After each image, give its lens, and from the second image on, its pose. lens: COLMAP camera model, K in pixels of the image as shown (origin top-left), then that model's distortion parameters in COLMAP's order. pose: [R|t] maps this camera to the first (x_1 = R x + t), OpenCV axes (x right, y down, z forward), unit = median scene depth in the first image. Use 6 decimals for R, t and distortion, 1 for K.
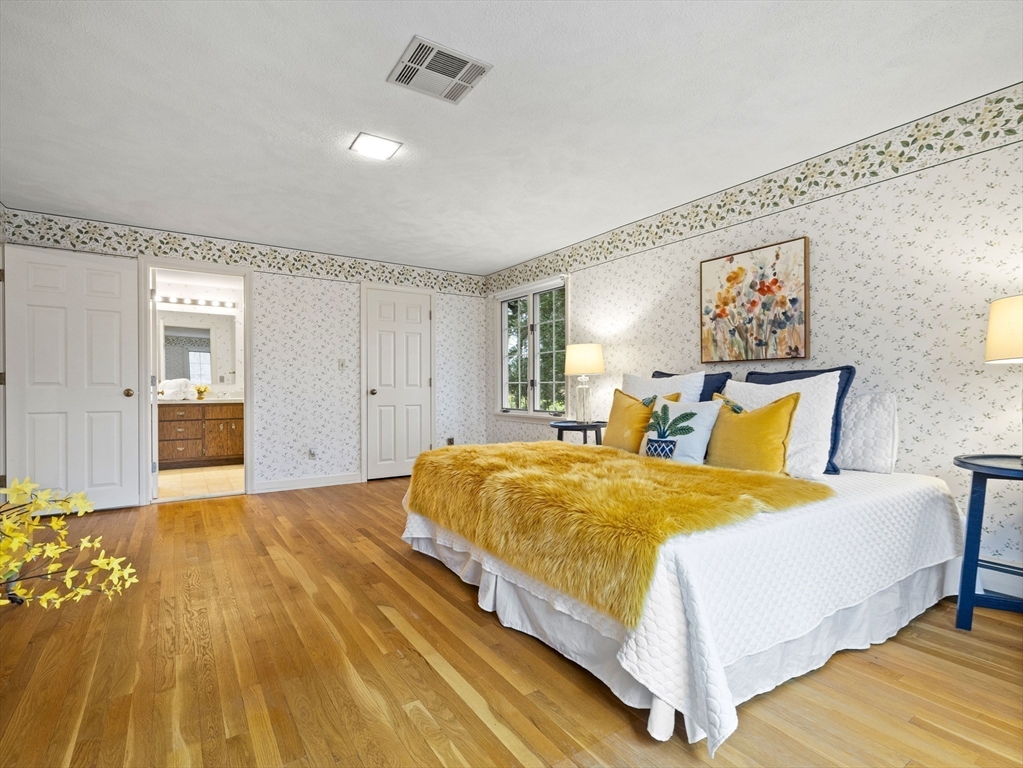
lens RADIAL K [[514.9, 0, 511.5], [0, 514.9, 384.0], [0, 0, 1]] dist [0.001616, 0.000000]
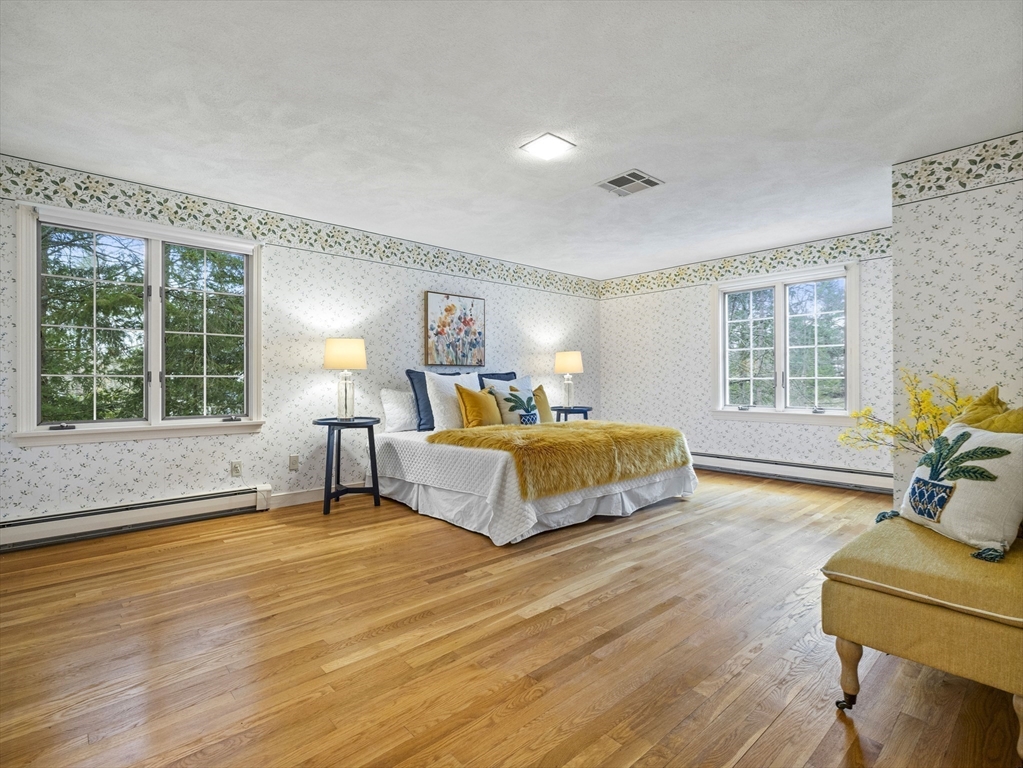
lens RADIAL K [[489.1, 0, 511.5], [0, 489.1, 384.0], [0, 0, 1]] dist [-0.000016, -0.000096]
pose [[-0.139780, -0.008394, 0.990147, -1.012268], [-0.008568, 0.999937, 0.007267, -0.000642], [-0.990146, -0.007468, -0.139843, 1.010503]]
